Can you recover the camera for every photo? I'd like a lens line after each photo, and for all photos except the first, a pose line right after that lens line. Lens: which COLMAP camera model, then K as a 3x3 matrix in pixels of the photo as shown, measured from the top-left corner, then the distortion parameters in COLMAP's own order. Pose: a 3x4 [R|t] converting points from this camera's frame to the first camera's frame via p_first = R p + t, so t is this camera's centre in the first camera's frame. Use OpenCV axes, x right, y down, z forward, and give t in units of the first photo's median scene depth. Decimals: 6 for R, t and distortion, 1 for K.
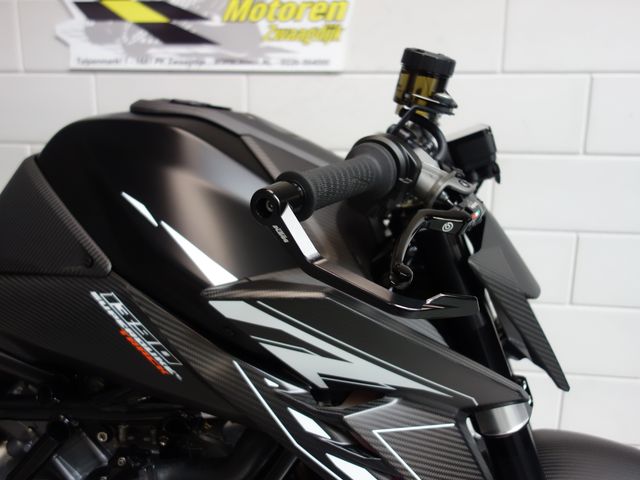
lens RADIAL K [[562.4, 0, 317.8], [0, 562.4, 239.4], [0, 0, 1]] dist [0.012680, -0.016418]
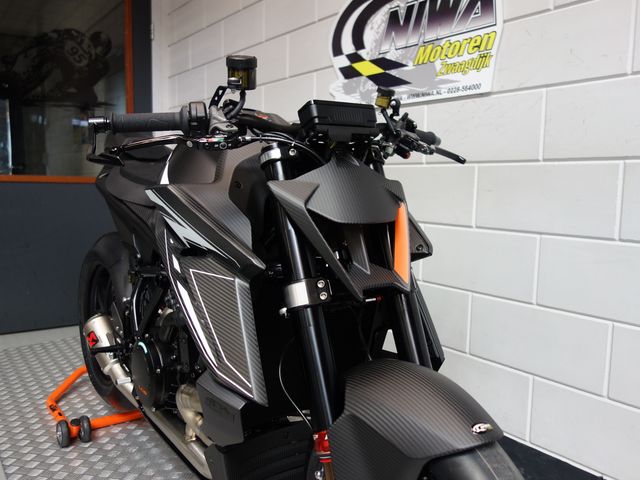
lens RADIAL K [[562.4, 0, 324.5], [0, 562.4, 243.1], [0, 0, 1]] dist [0.012680, -0.016418]
pose [[0.698602, 0.076322, -0.711428, 0.642918], [-0.158049, 0.986195, -0.049400, 0.109484], [0.697837, 0.146952, 0.701020, 0.017276]]
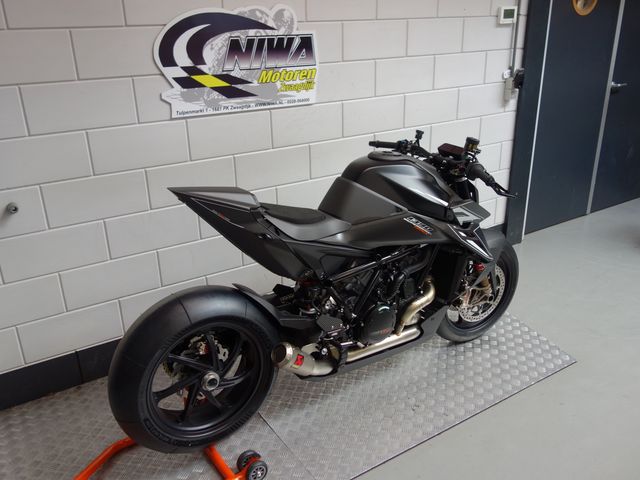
lens RADIAL K [[562.4, 0, 325.1], [0, 562.4, 239.1], [0, 0, 1]] dist [0.012680, -0.016418]
pose [[0.743453, -0.270356, 0.611706, -1.280707], [0.165181, 0.960542, 0.223774, -0.278462], [-0.648068, -0.065323, 0.758776, -0.566366]]
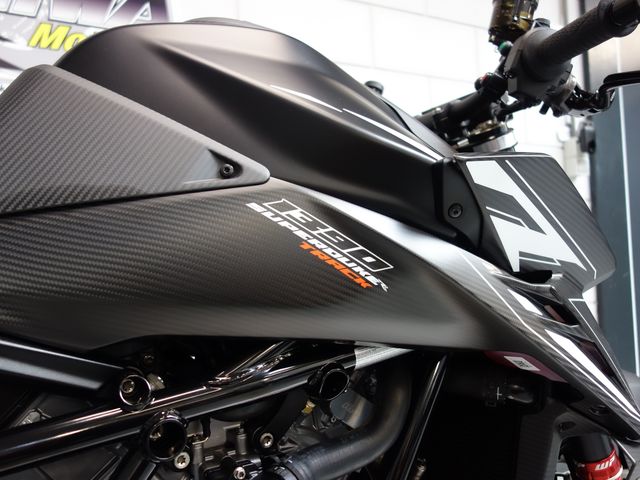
lens RADIAL K [[562.4, 0, 319.7], [0, 562.4, 245.9], [0, 0, 1]] dist [0.012680, -0.016418]
pose [[0.792575, -0.037023, 0.608649, -0.355178], [0.181298, 0.967324, -0.177243, 0.135337], [-0.582199, 0.250825, 0.773389, 0.167970]]
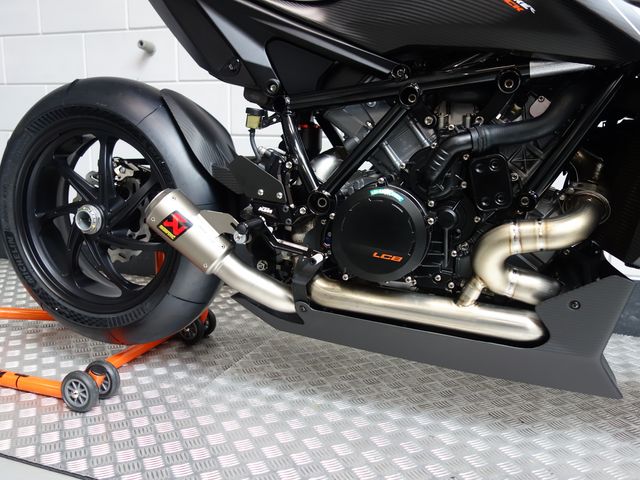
lens RADIAL K [[562.4, 0, 324.3], [0, 562.4, 241.6], [0, 0, 1]] dist [0.012680, -0.016418]
pose [[0.980758, 0.041226, -0.190825, -0.194926], [-0.046370, 0.998669, -0.022572, 0.364342], [0.189641, 0.030986, 0.981364, -0.172769]]
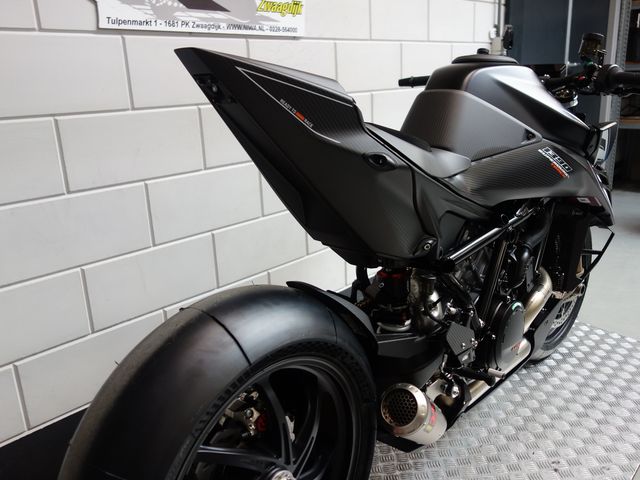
lens RADIAL K [[562.4, 0, 324.5], [0, 562.4, 240.7], [0, 0, 1]] dist [0.012680, -0.016418]
pose [[0.547369, -0.267812, 0.792883, -1.141057], [0.221018, 0.960038, 0.171692, -0.050284], [-0.807179, 0.081262, 0.584687, 0.206776]]
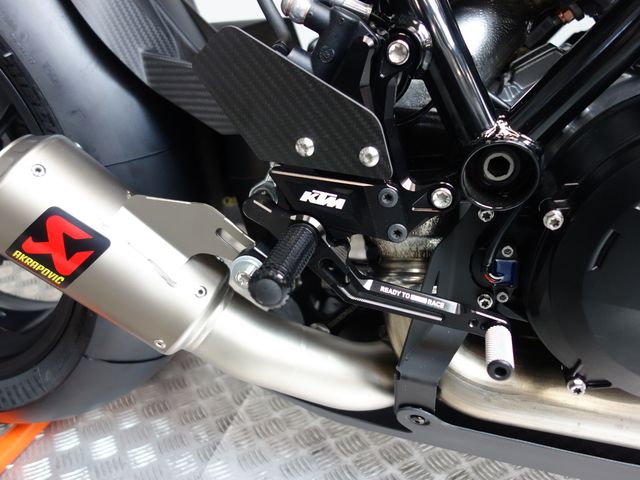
lens RADIAL K [[562.4, 0, 316.3], [0, 562.4, 245.3], [0, 0, 1]] dist [0.012680, -0.016418]
pose [[0.990687, 0.013050, -0.135532, -0.385319], [0.018484, 0.973290, 0.228832, 0.272602], [0.134898, -0.229206, 0.963985, 0.303495]]
